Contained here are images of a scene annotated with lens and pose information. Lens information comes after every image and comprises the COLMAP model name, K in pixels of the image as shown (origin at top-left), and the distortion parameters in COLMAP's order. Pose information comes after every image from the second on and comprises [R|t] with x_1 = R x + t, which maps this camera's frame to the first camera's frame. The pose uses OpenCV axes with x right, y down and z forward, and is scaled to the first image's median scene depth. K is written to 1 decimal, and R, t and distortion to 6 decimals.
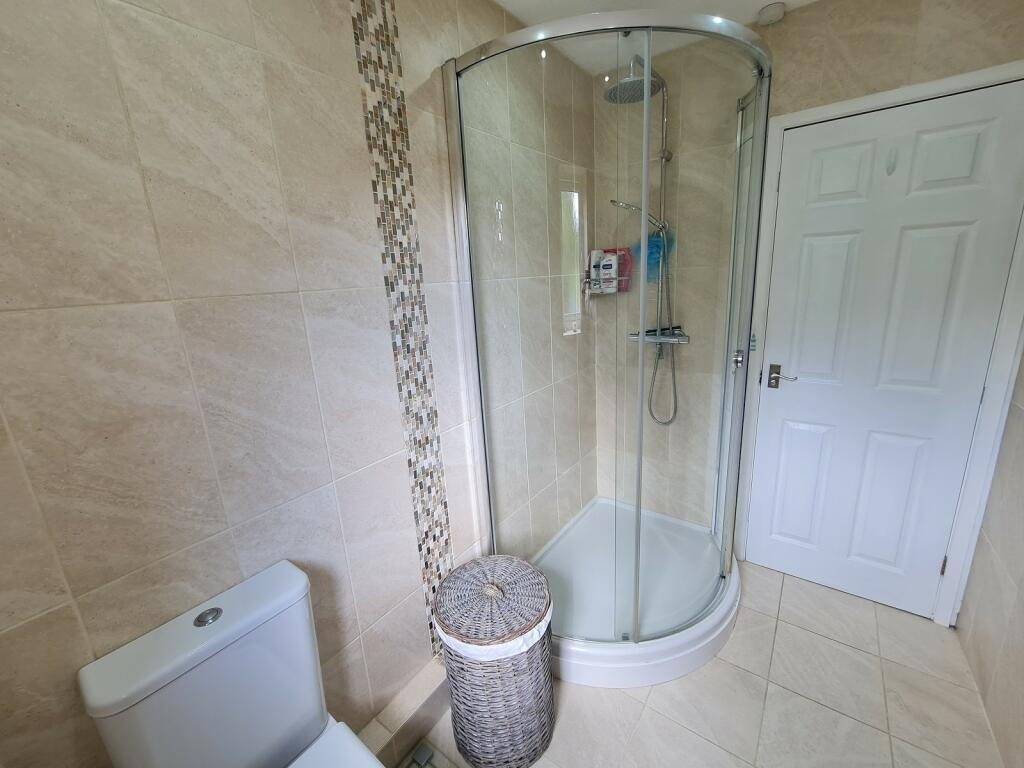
lens RADIAL K [[424.0, 0, 510.6], [0, 424.0, 383.0], [0, 0, 1]] dist [-0.014339, 0.005735]
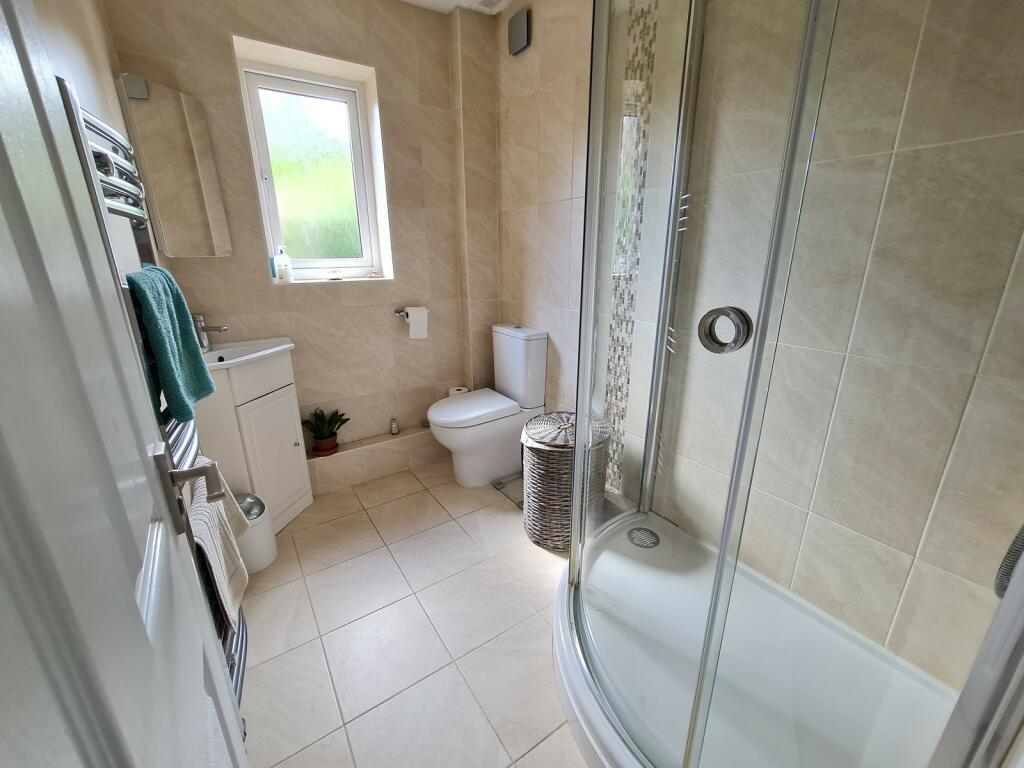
lens RADIAL K [[424.0, 0, 510.6], [0, 424.0, 383.0], [0, 0, 1]] dist [-0.014339, 0.005735]
pose [[-0.339723, 0.331382, -0.880213, 1.144107], [-0.206201, 0.886862, 0.413470, -0.154691], [0.917643, 0.321966, -0.232956, 1.073261]]
